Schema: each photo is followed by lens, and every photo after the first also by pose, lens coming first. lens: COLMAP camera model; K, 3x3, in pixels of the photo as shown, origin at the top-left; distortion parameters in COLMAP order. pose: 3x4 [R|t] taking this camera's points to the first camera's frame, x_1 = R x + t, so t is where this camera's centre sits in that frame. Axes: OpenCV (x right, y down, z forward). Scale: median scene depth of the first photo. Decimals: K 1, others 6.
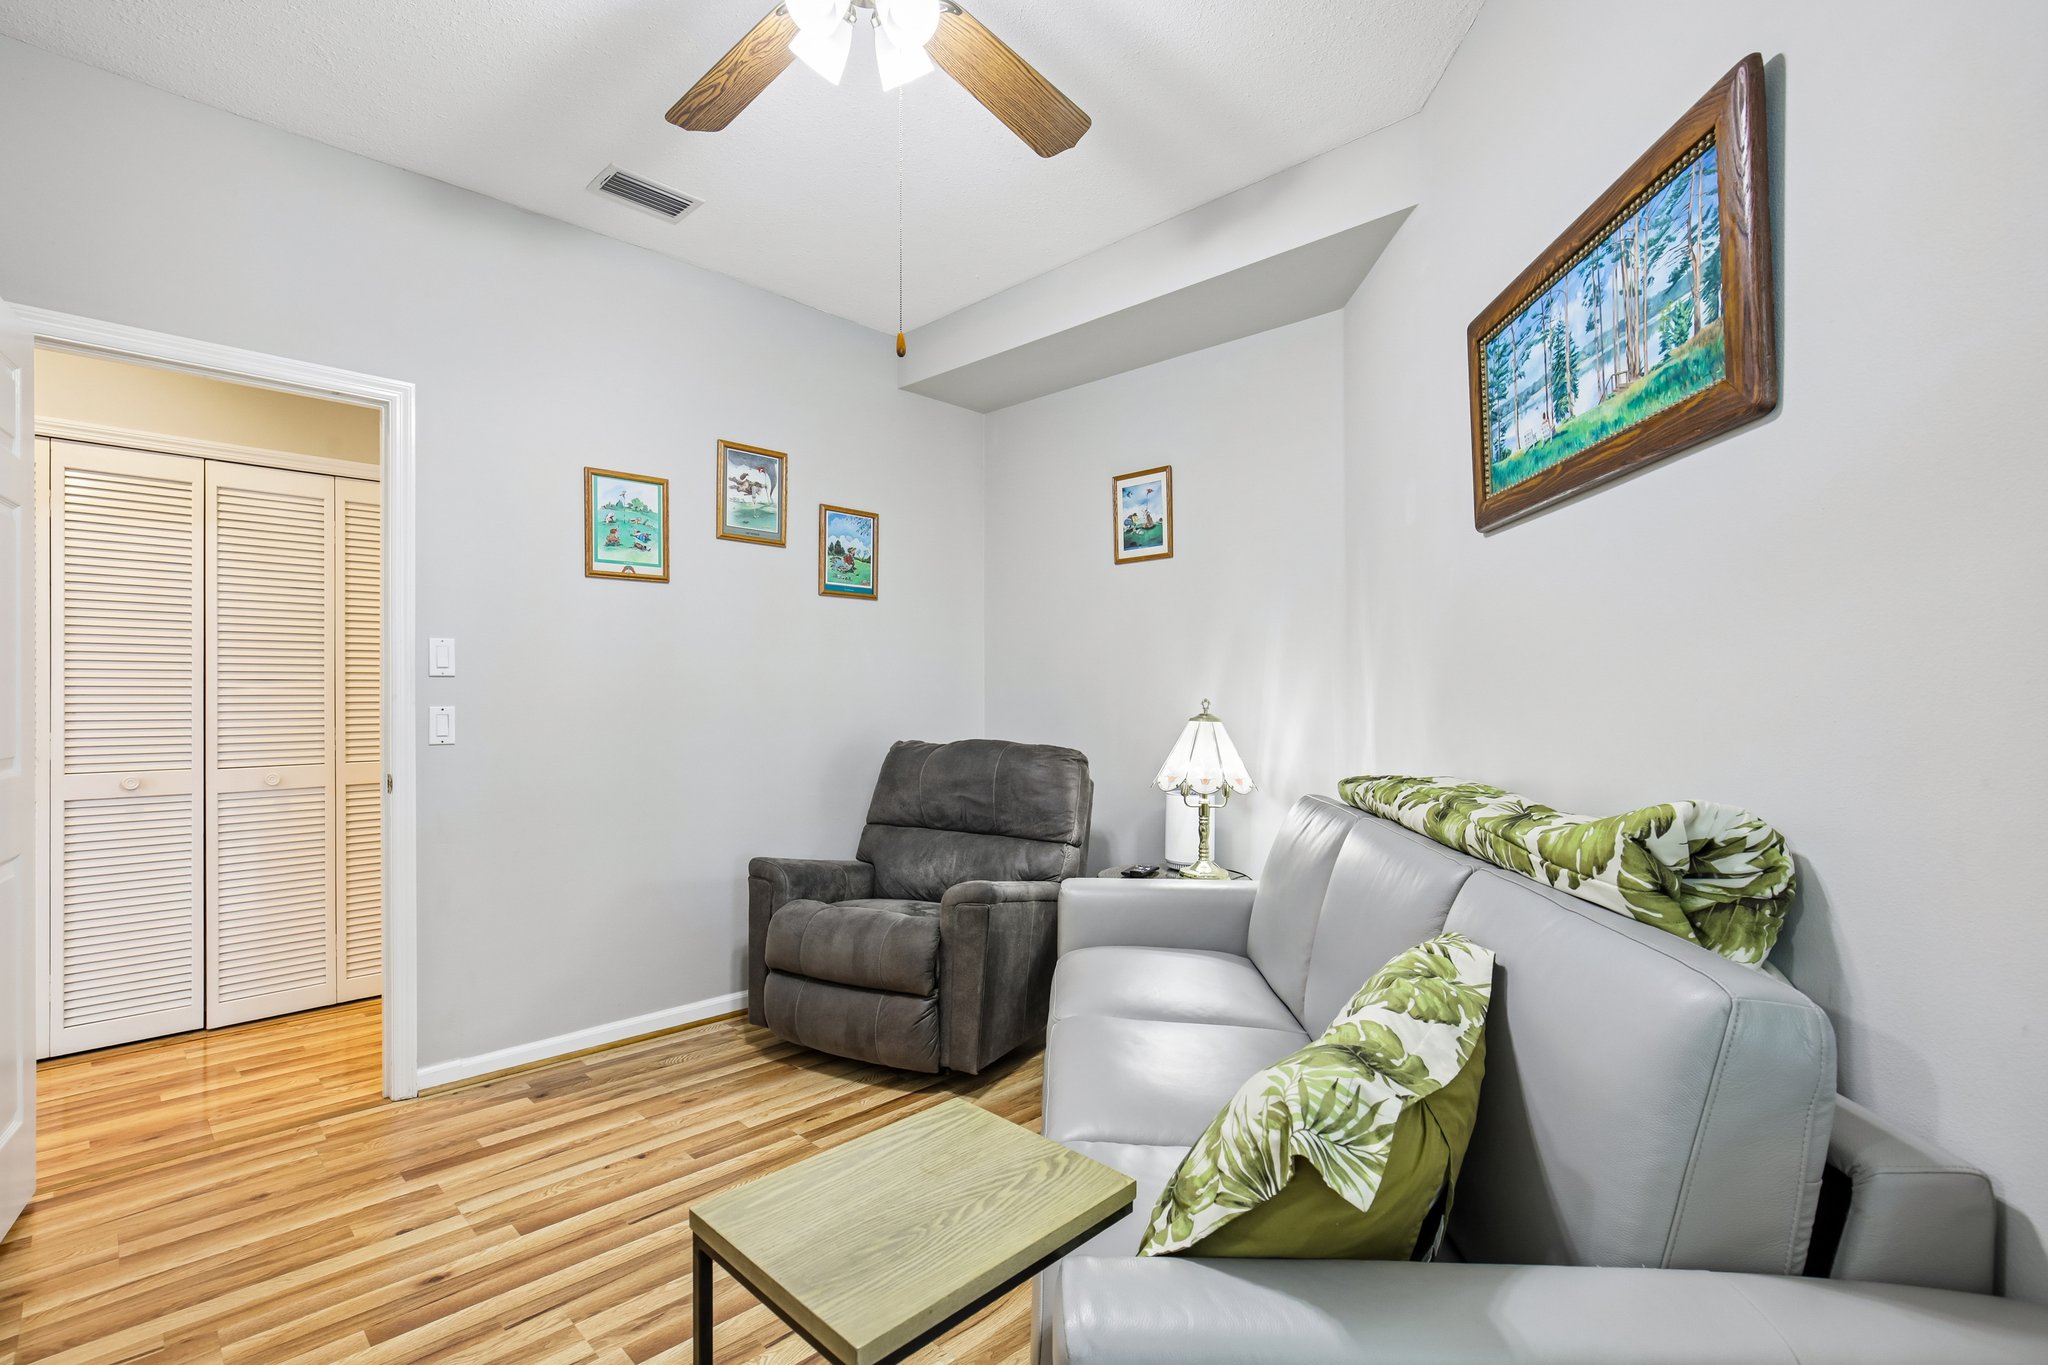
lens RADIAL K [[926.9, 0, 1017.8], [0, 926.9, 691.1], [0, 0, 1]] dist [-0.018378, 0.005749]
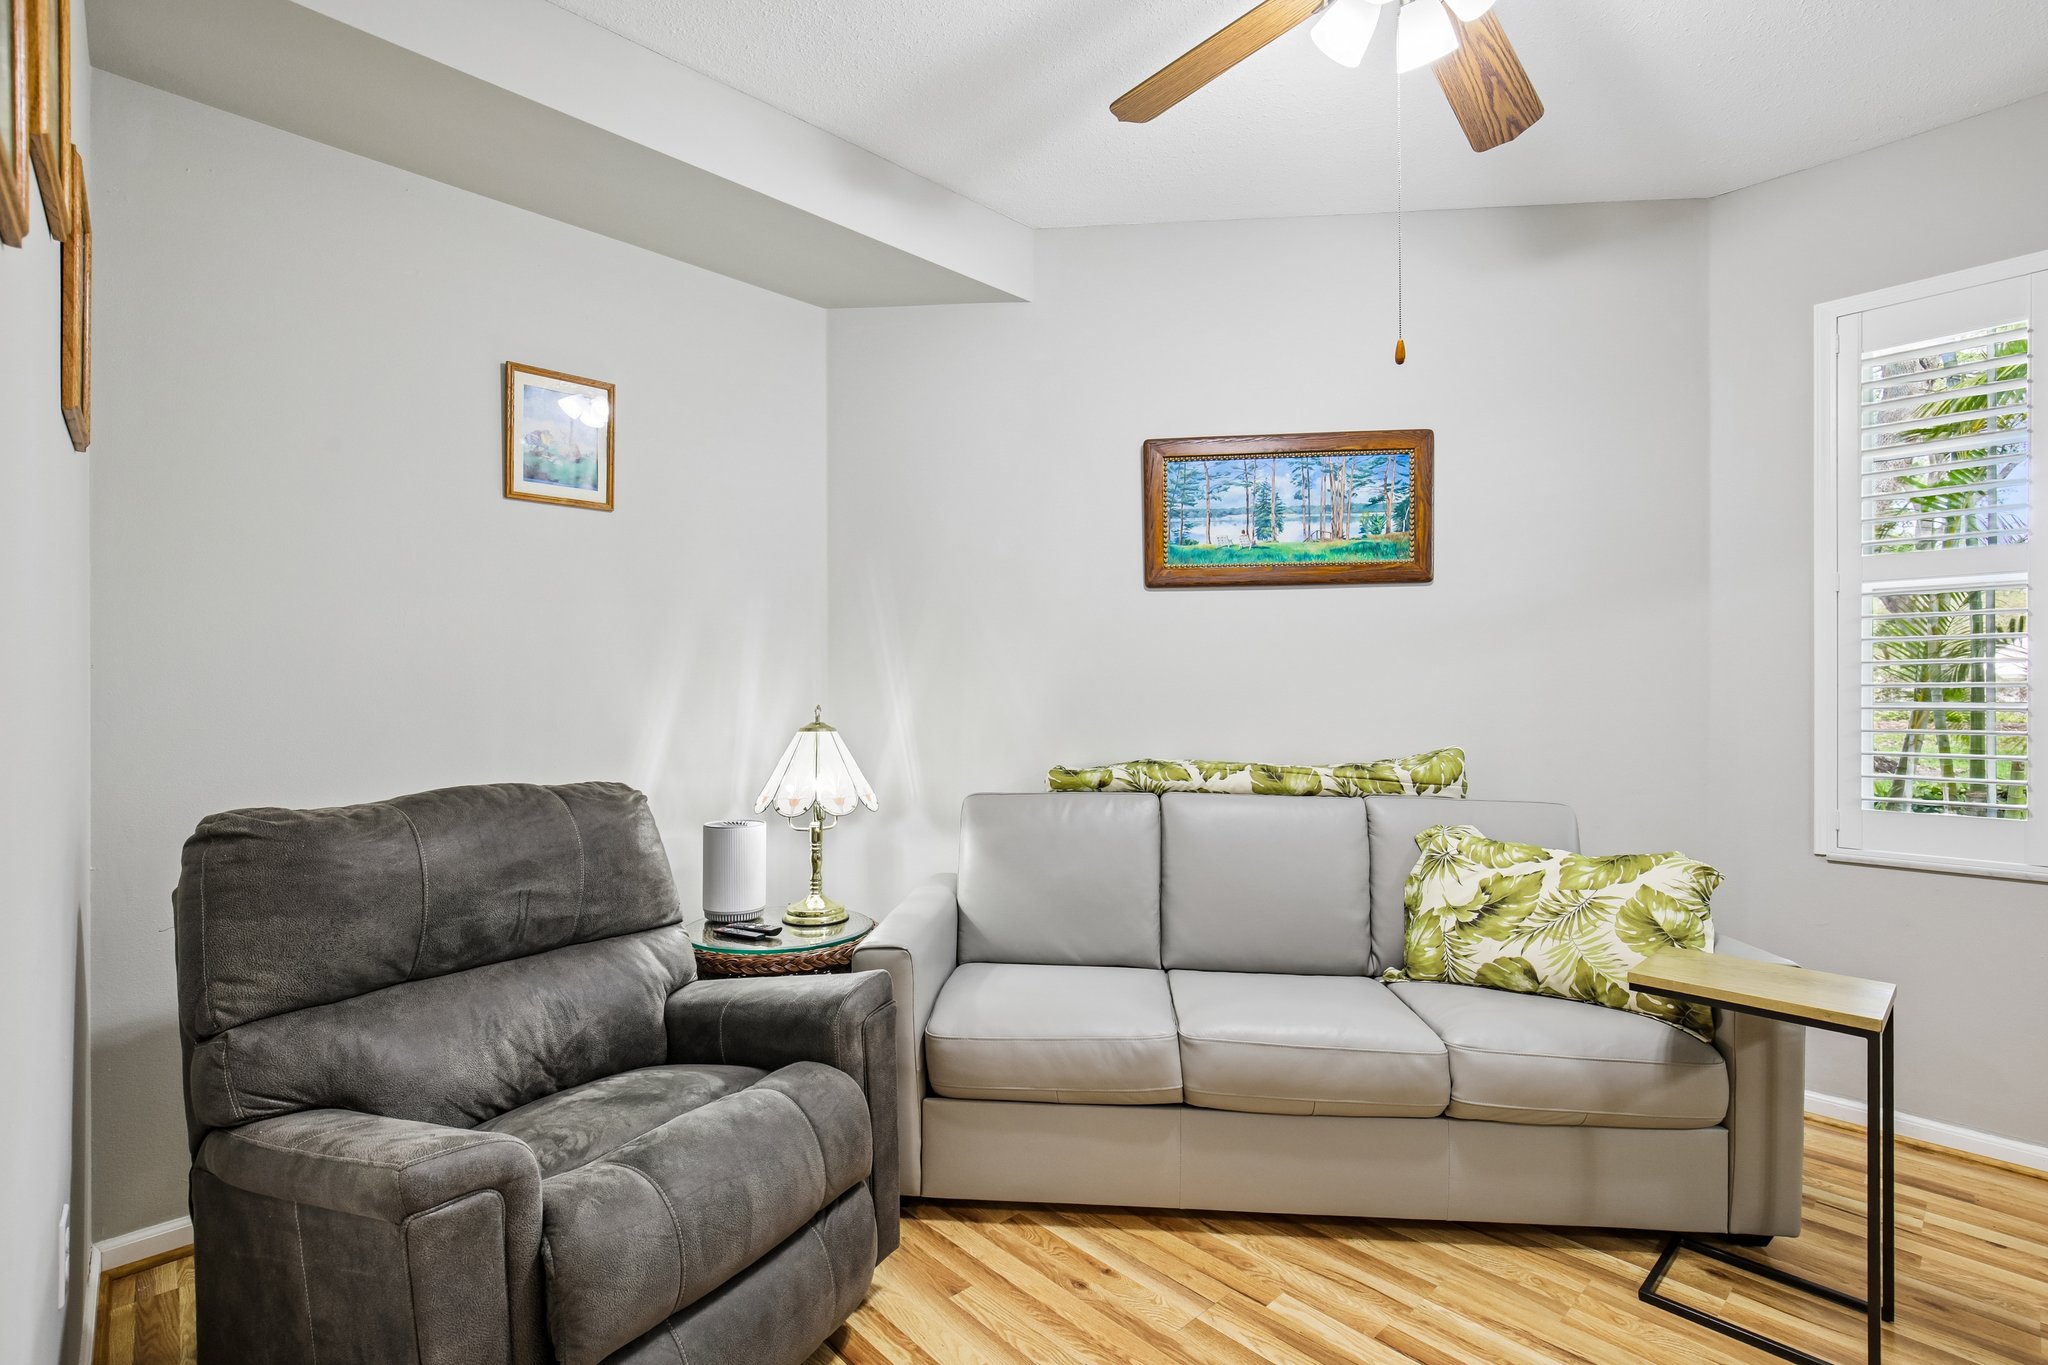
lens RADIAL K [[926.9, 0, 1017.8], [0, 926.9, 691.1], [0, 0, 1]] dist [-0.018378, 0.005749]
pose [[0.051410, 0.004733, 0.998666, -1.036173], [-0.005041, 0.999977, -0.004480, -0.002879], [-0.998665, -0.004804, 0.051432, 1.232860]]
